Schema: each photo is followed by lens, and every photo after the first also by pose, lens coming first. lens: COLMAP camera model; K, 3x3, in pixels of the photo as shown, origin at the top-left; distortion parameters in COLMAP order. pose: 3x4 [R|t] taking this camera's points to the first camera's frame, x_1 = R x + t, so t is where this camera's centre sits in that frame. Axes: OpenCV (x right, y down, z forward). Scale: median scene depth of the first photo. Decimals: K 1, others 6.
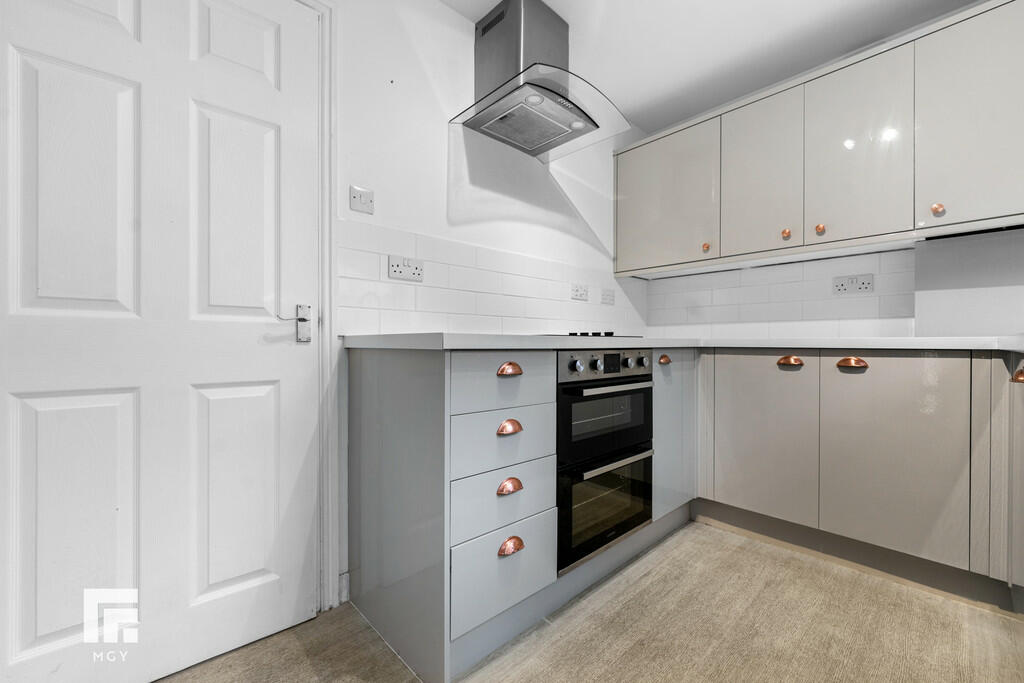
lens RADIAL K [[430.4, 0, 524.1], [0, 430.4, 344.3], [0, 0, 1]] dist [-0.002159, -0.000736]
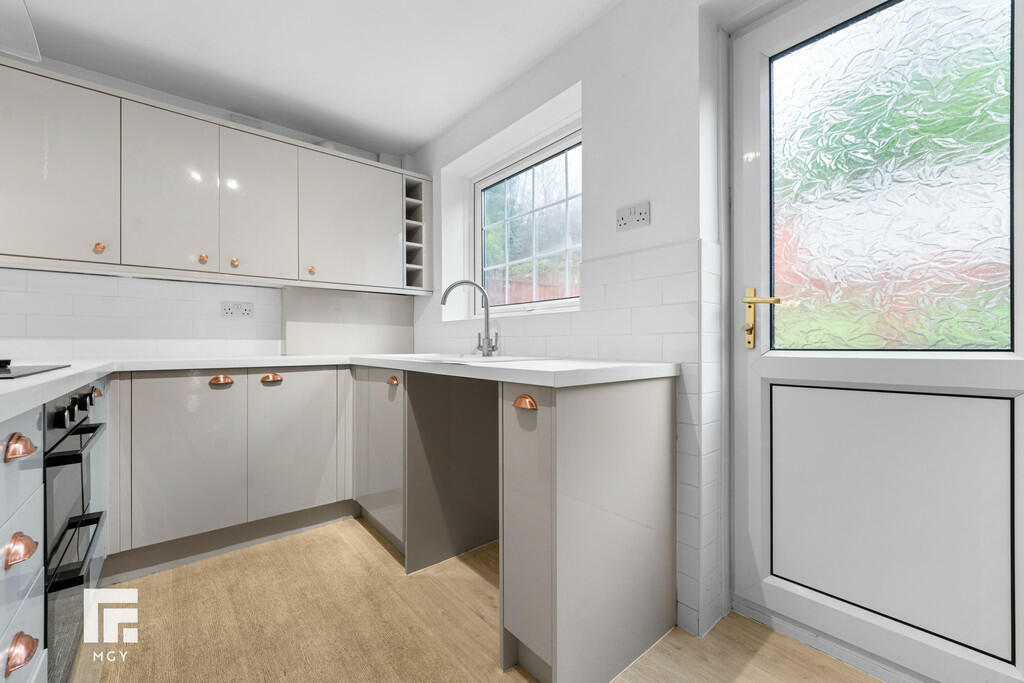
lens RADIAL K [[397.5, 0, 524.2], [0, 397.5, 338.8], [0, 0, 1]] dist [0.000999, -0.000584]
pose [[0.028724, 0.015242, 0.999471, -0.386979], [-0.003929, 0.999878, -0.015135, -0.056559], [-0.999580, -0.003492, 0.028780, 0.217094]]
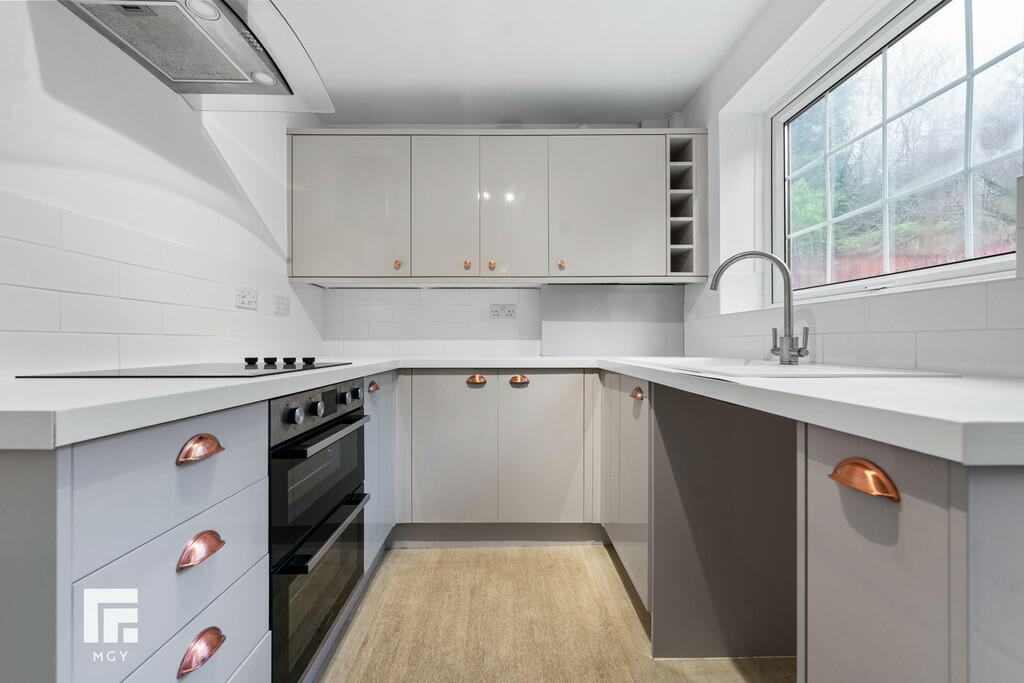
lens RADIAL K [[407.9, 0, 512.2], [0, 407.9, 343.3], [0, 0, 1]] dist [-0.000452, -0.000059]
pose [[0.676367, 0.002861, 0.736559, -0.109256], [-0.006077, 0.999980, 0.001696, -0.061321], [-0.736539, -0.005623, 0.676371, 0.222478]]
